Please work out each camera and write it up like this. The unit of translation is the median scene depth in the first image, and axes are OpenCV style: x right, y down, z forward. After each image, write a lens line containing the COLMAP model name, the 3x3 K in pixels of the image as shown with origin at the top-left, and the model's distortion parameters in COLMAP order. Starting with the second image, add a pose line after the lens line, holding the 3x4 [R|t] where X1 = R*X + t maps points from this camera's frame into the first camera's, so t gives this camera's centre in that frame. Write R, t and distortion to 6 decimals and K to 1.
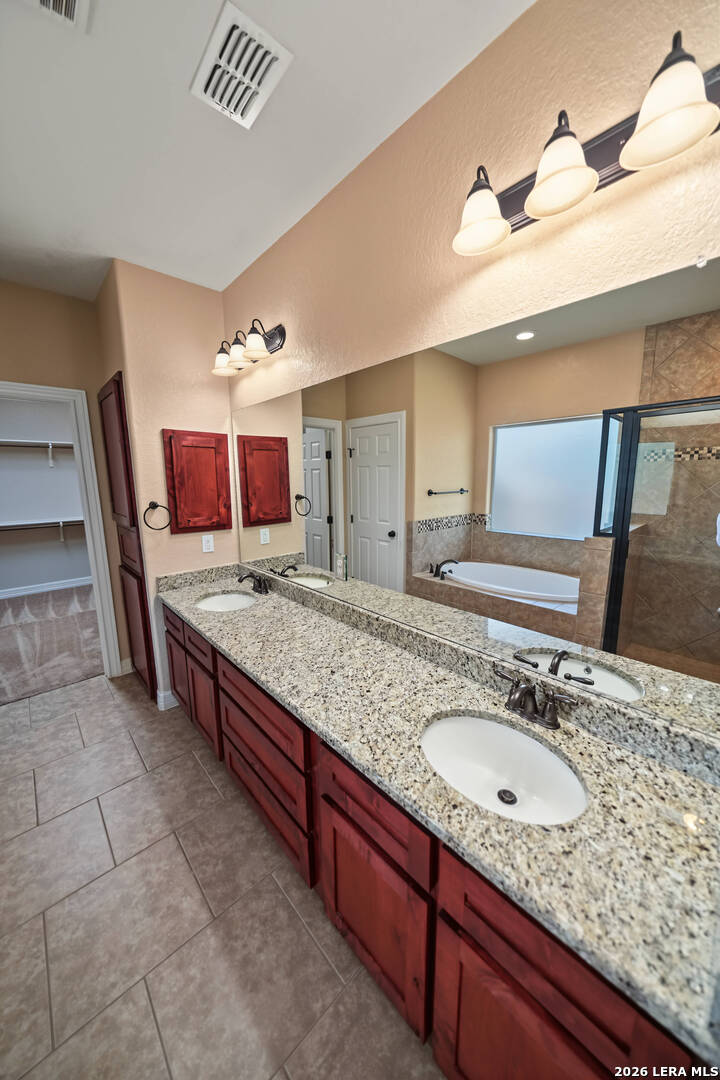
lens RADIAL K [[362.5, 0, 355.4], [0, 362.5, 535.0], [0, 0, 1]] dist [-0.005501, -0.000626]
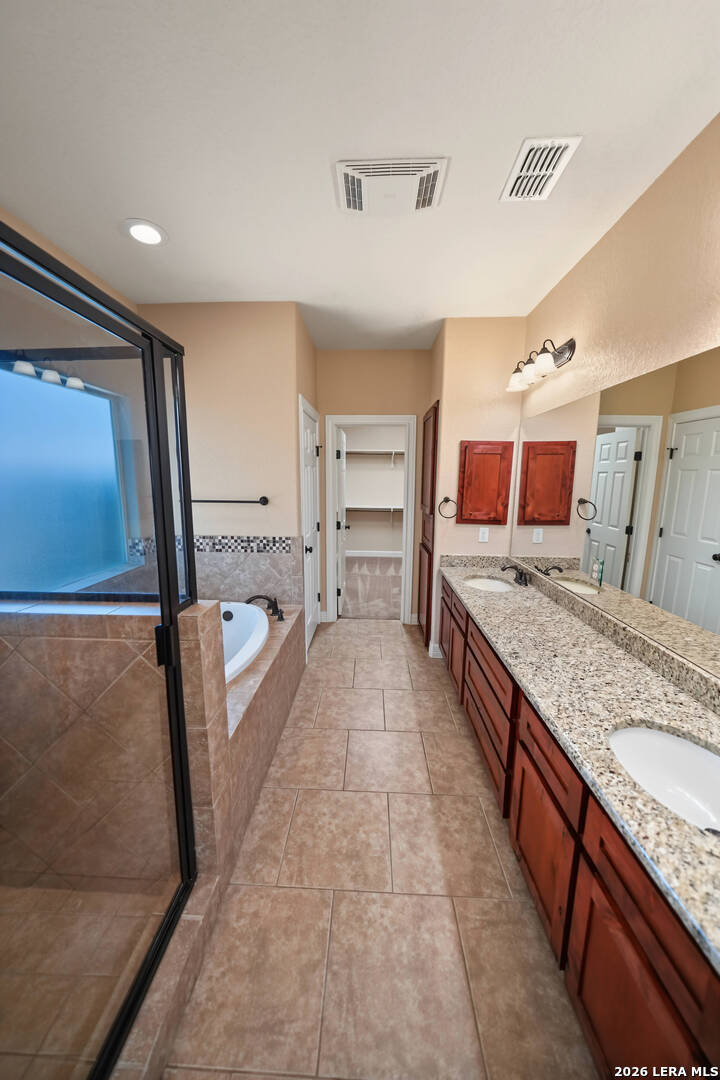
lens RADIAL K [[362.5, 0, 358.8], [0, 362.5, 534.4], [0, 0, 1]] dist [-0.005501, -0.000626]
pose [[0.706838, 0.128999, -0.695514, 0.179317], [-0.130405, 0.990142, 0.051117, 0.020956], [0.695252, 0.054567, 0.716692, -0.188326]]
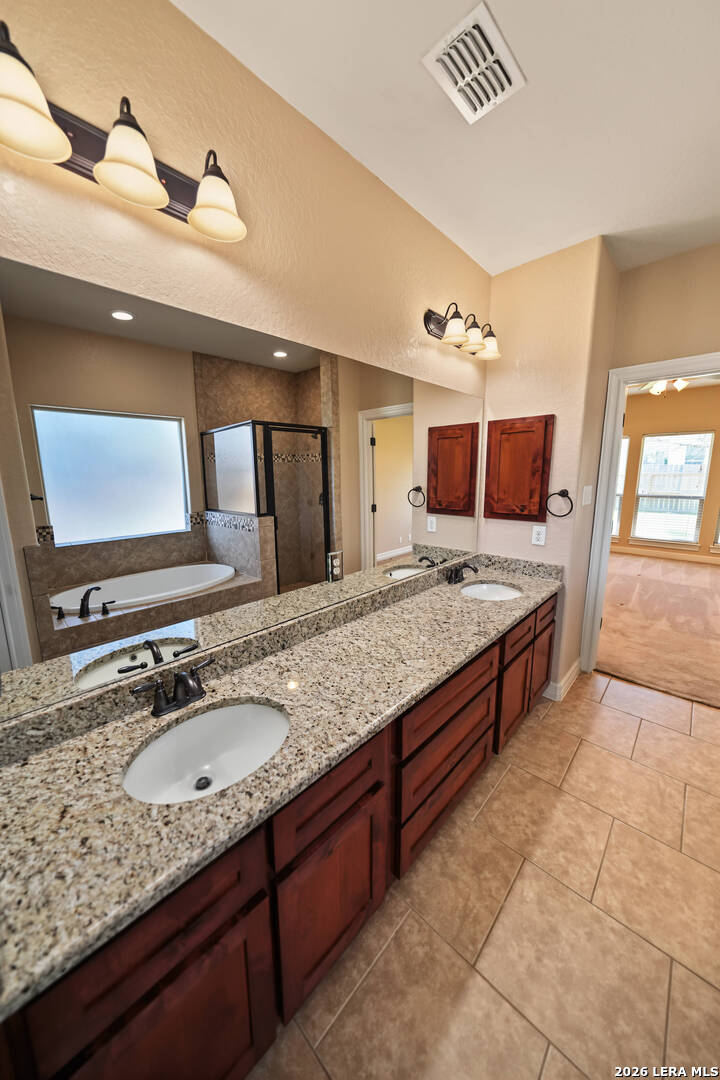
lens RADIAL K [[362.5, 0, 353.9], [0, 362.5, 533.2], [0, 0, 1]] dist [-0.005501, -0.000626]
pose [[-0.050593, -0.157233, 0.986265, -0.924141], [0.170165, 0.971733, 0.163645, -0.133452], [-0.984116, 0.176107, -0.022407, 0.966797]]
